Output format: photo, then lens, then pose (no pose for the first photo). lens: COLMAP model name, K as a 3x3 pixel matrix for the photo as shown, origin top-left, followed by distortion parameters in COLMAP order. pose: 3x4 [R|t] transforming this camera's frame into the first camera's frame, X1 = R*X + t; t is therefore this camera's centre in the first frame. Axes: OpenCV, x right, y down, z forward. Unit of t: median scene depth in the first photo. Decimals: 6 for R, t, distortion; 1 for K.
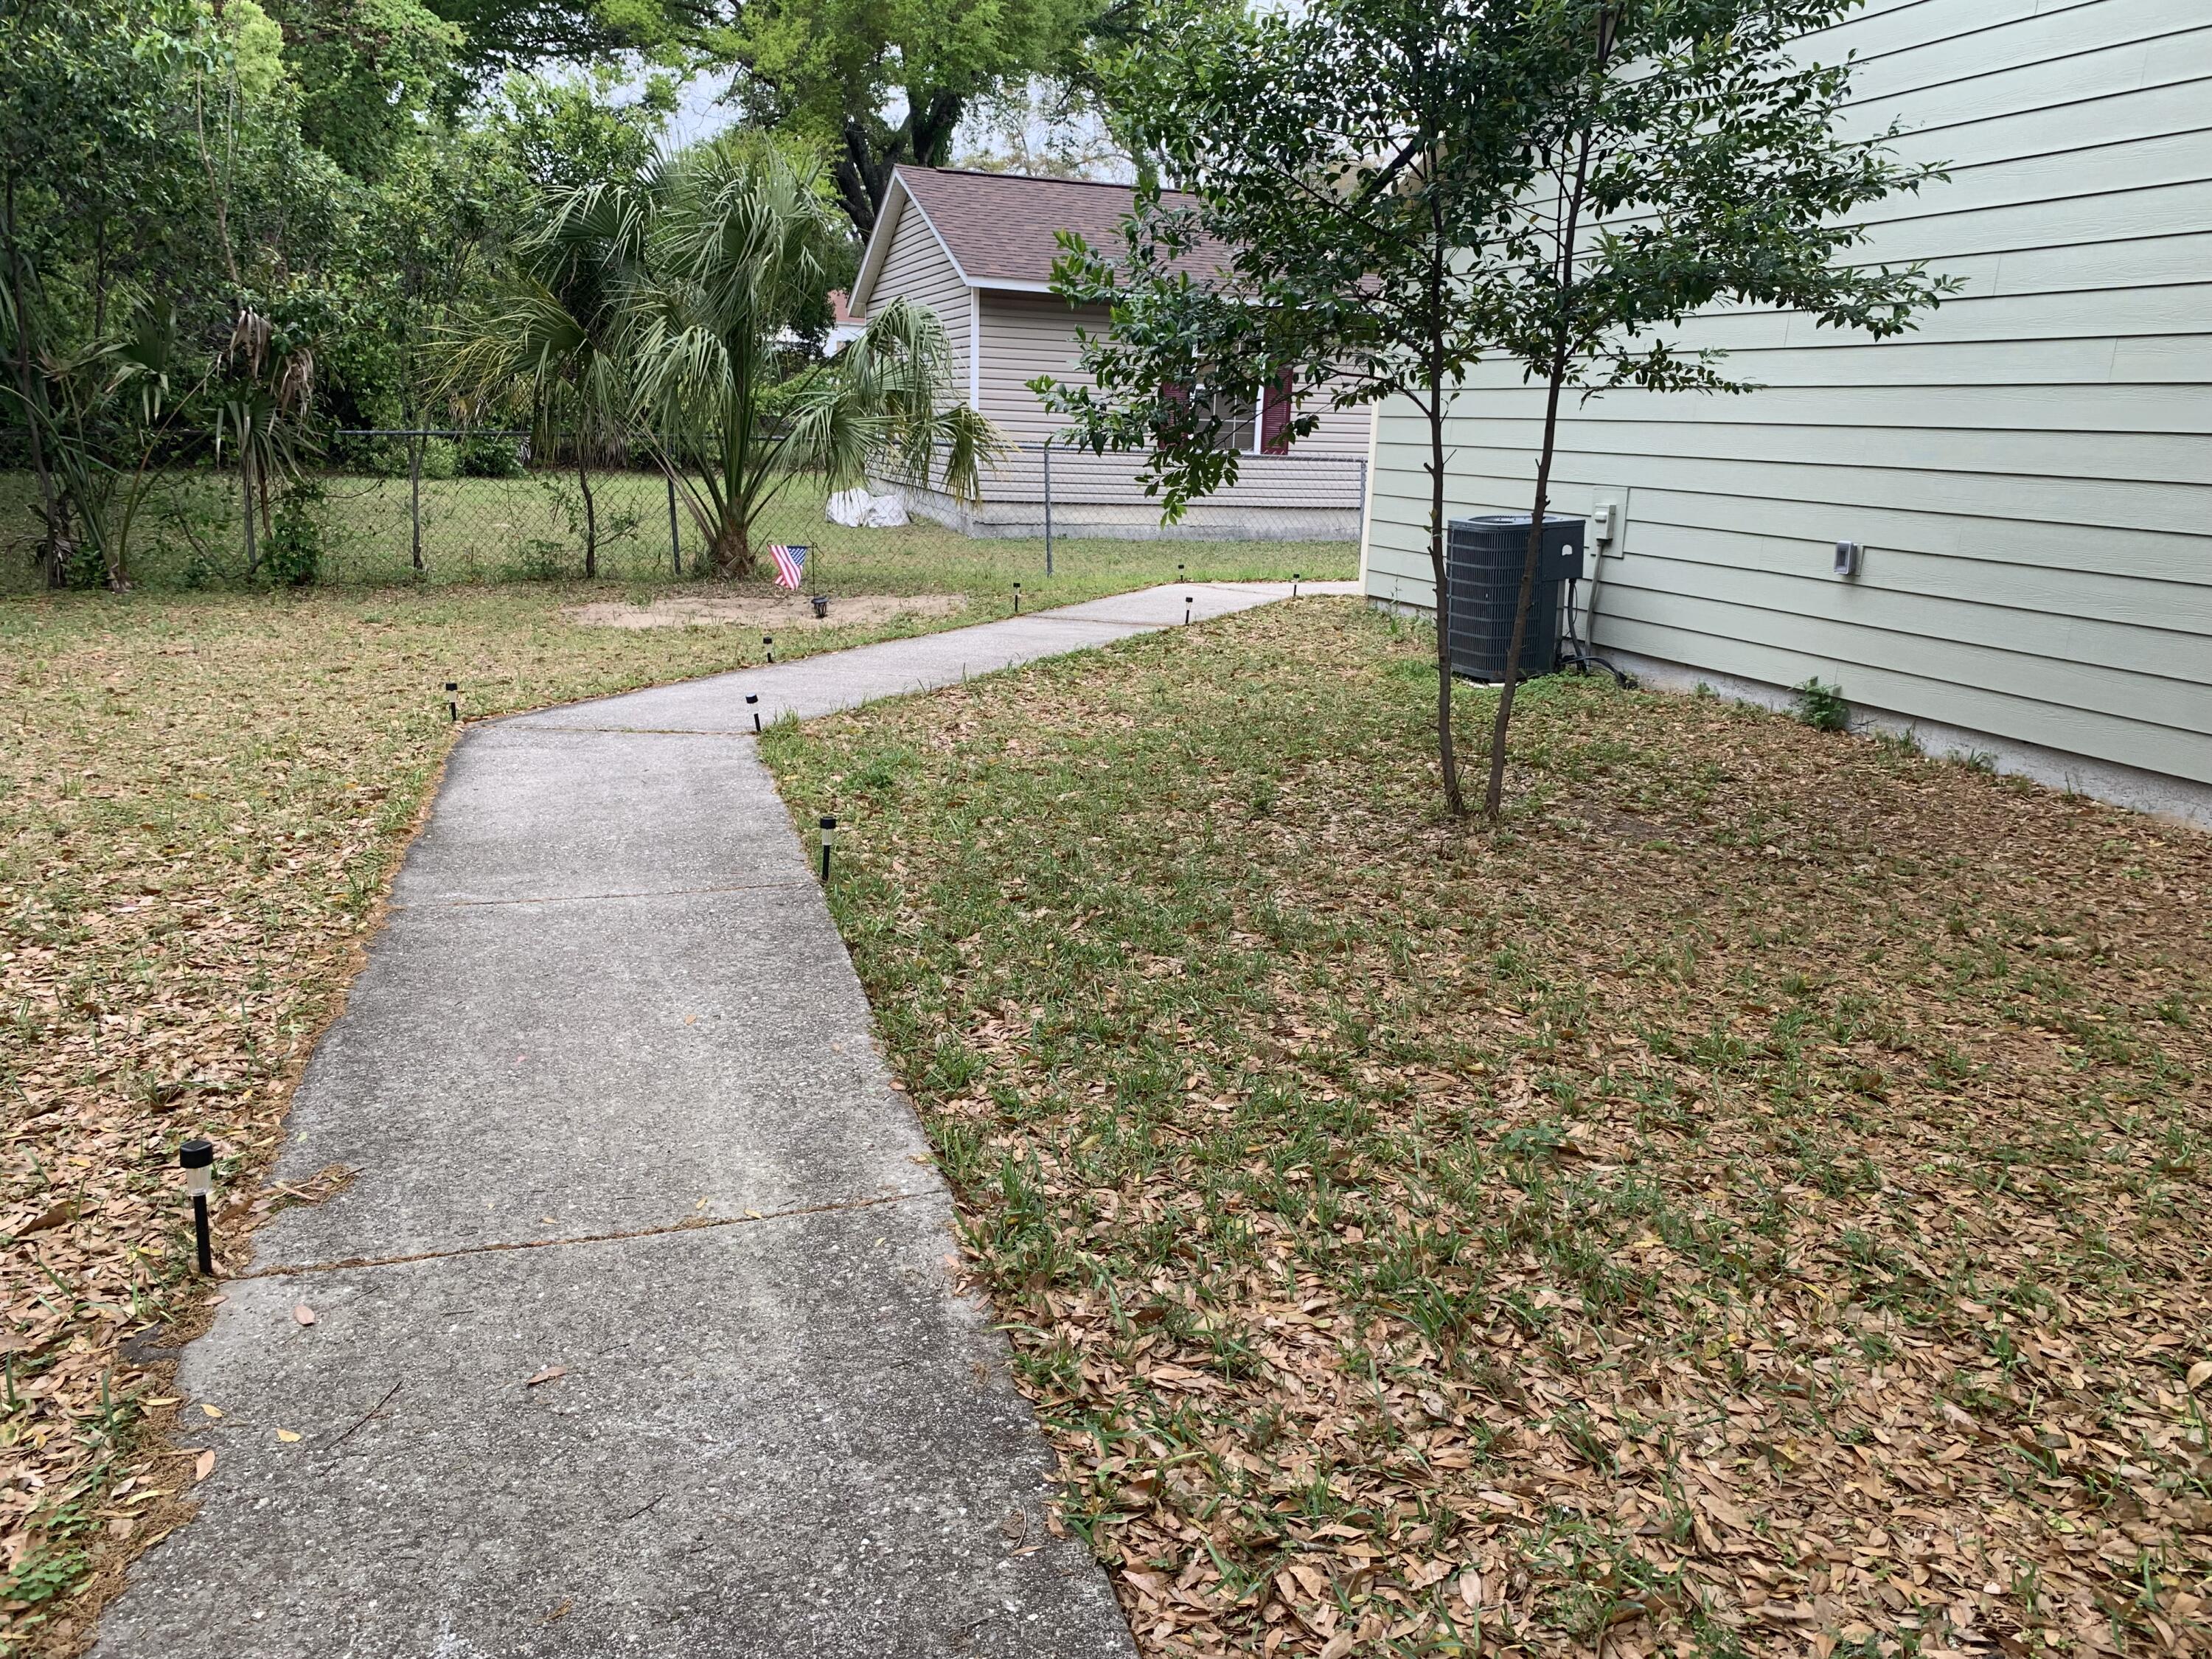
lens RADIAL K [[1702.9, 0, 1148.7], [0, 1702.9, 817.4], [0, 0, 1]] dist [0.018408, -0.015277]
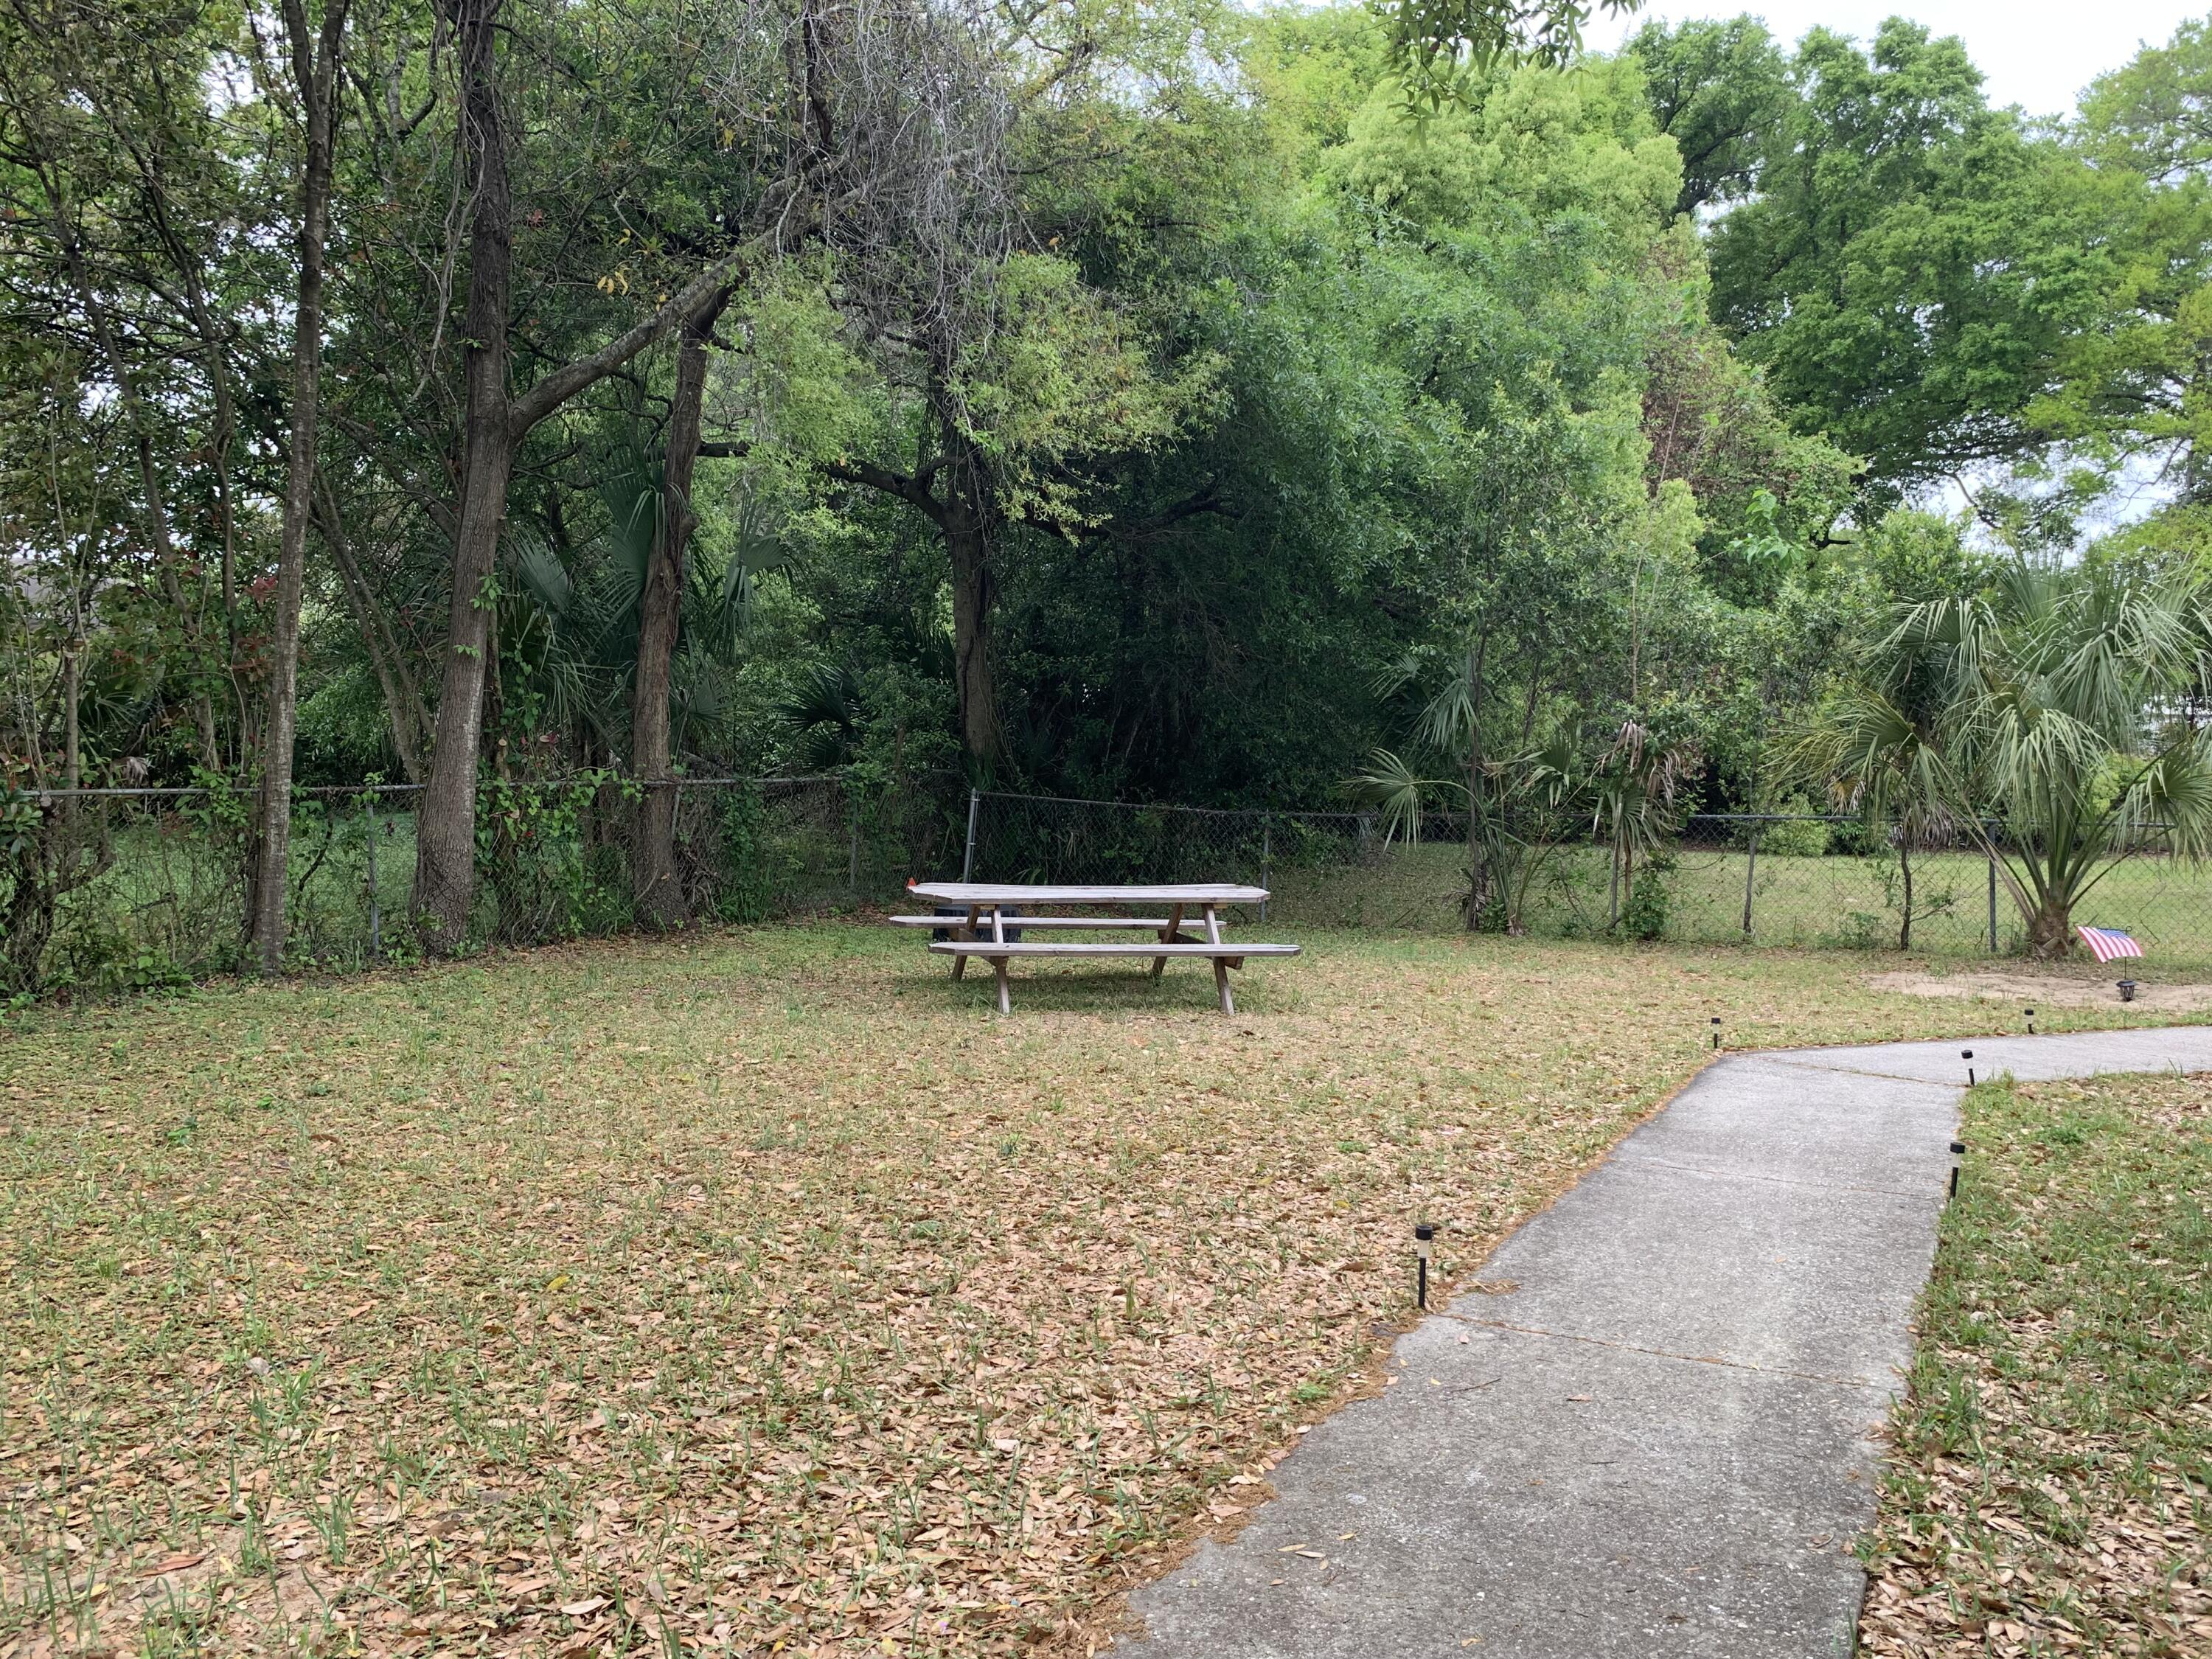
lens RADIAL K [[1655.5, 0, 1103.1], [0, 1655.5, 851.5], [0, 0, 1]] dist [0.008310, -0.012206]
pose [[0.697324, 0.022682, -0.716397, 0.167353], [-0.163391, 0.978214, -0.128069, 0.035971], [0.697884, 0.206358, 0.685838, -0.186827]]
